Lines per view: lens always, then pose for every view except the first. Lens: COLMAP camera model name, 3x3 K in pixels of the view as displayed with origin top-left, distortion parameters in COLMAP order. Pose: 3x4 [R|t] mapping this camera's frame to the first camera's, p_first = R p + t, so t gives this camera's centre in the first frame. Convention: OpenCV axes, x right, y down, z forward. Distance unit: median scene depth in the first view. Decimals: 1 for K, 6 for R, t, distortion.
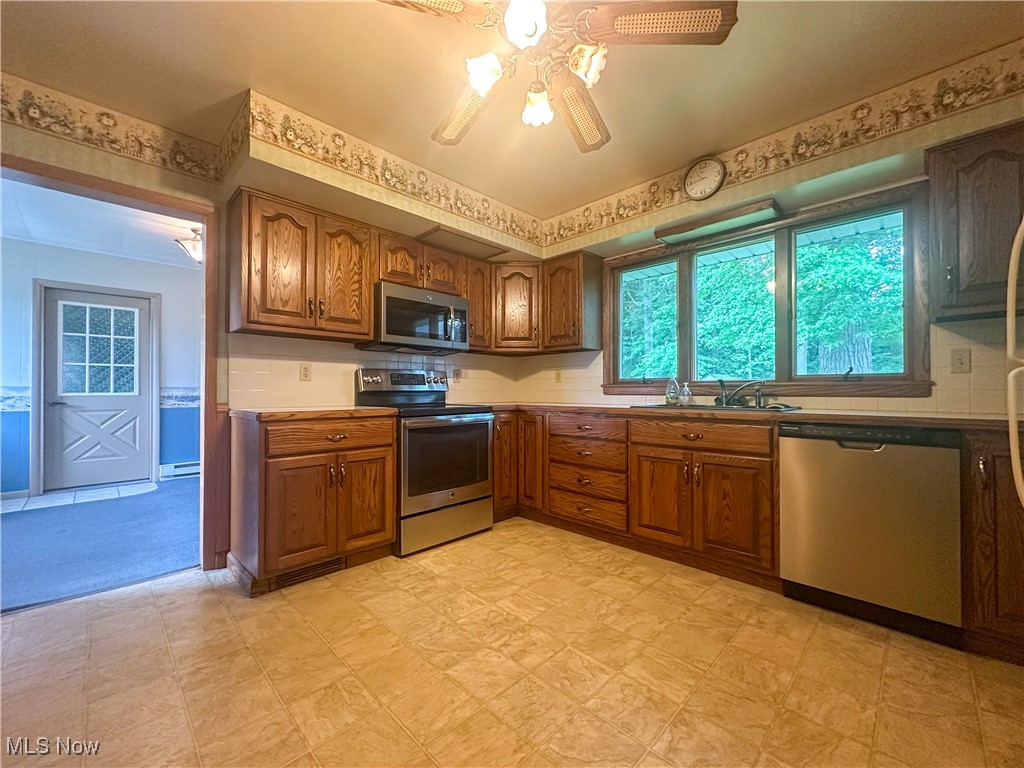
lens RADIAL K [[412.1, 0, 512.0], [0, 412.1, 384.0], [0, 0, 1]] dist [-0.000670, -0.000274]
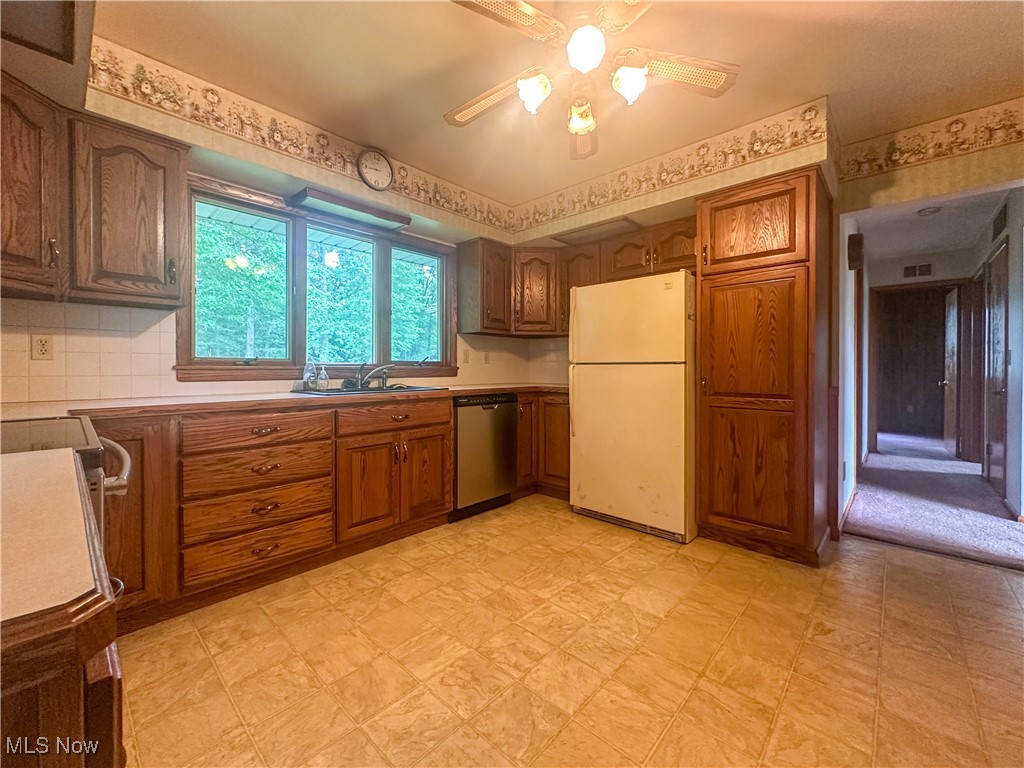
lens RADIAL K [[417.0, 0, 513.7], [0, 417.0, 366.8], [0, 0, 1]] dist [0.000340, -0.000016]
pose [[-0.037047, 0.001852, 0.999312, -0.630986], [-0.018775, 0.999820, -0.002549, -0.007042], [-0.999137, -0.018857, -0.037006, 0.723702]]
